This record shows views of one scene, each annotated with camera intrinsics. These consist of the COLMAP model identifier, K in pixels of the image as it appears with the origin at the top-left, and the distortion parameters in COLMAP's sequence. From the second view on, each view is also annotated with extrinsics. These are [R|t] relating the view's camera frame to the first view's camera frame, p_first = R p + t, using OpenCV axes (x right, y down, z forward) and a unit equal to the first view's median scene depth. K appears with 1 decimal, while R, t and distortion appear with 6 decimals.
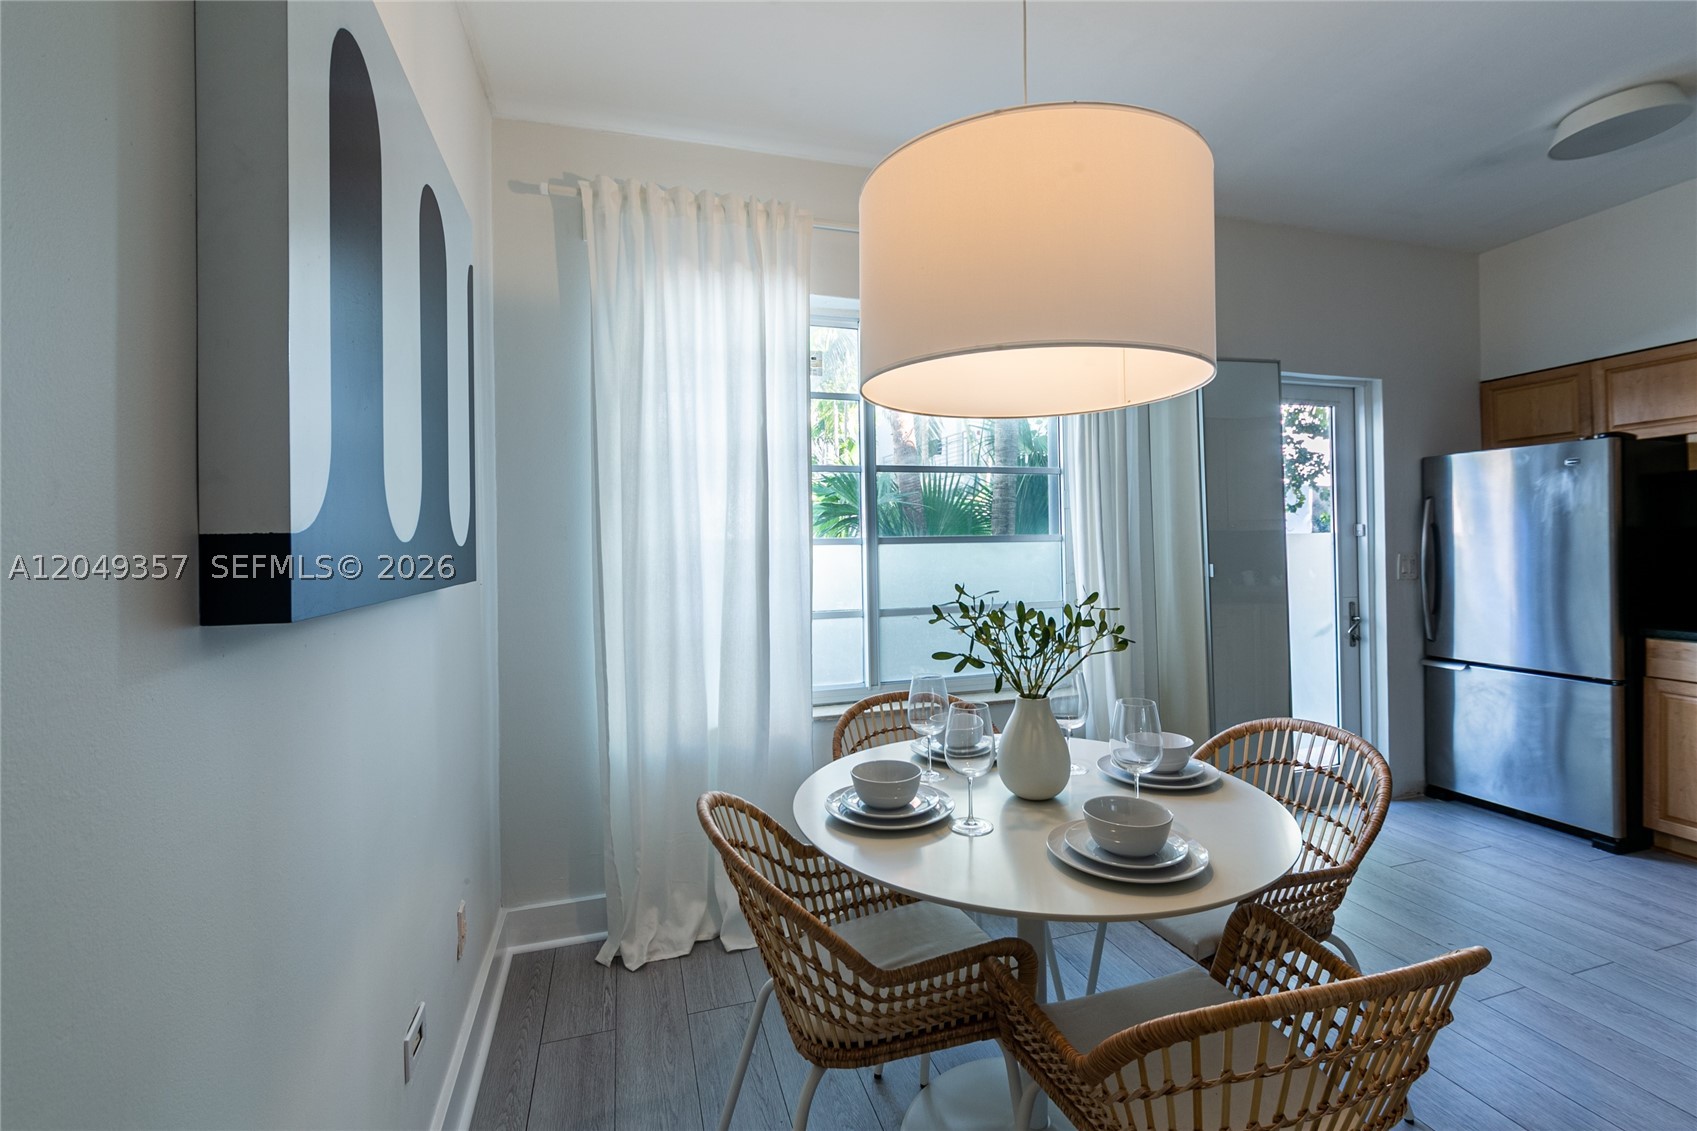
lens RADIAL K [[743.2, 0, 856.1], [0, 743.2, 542.1], [0, 0, 1]] dist [-0.004957, -0.000436]
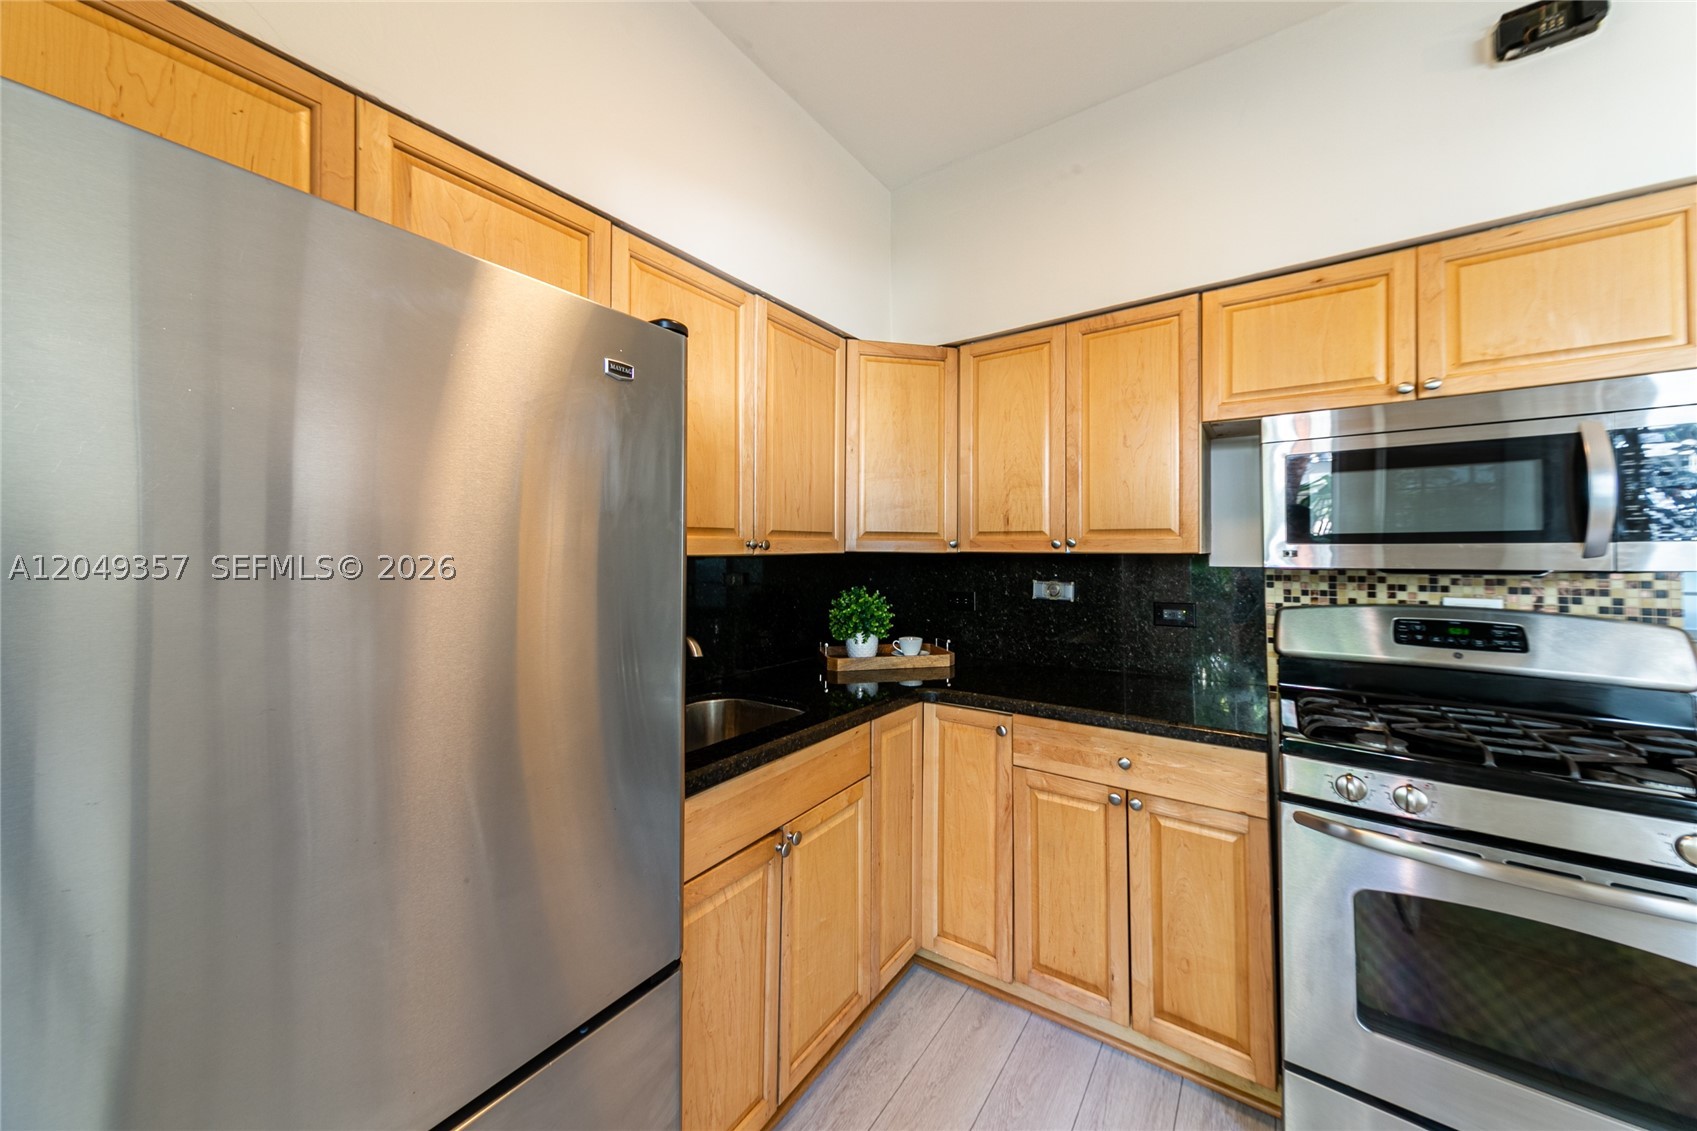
lens RADIAL K [[592.1, 0, 856.5], [0, 592.1, 538.9], [0, 0, 1]] dist [0.006938, -0.000251]
pose [[-0.622820, 0.030757, 0.781761, 0.945109], [0.007189, 0.999410, -0.033593, -0.028025], [-0.782332, -0.015303, -0.622673, 1.484275]]
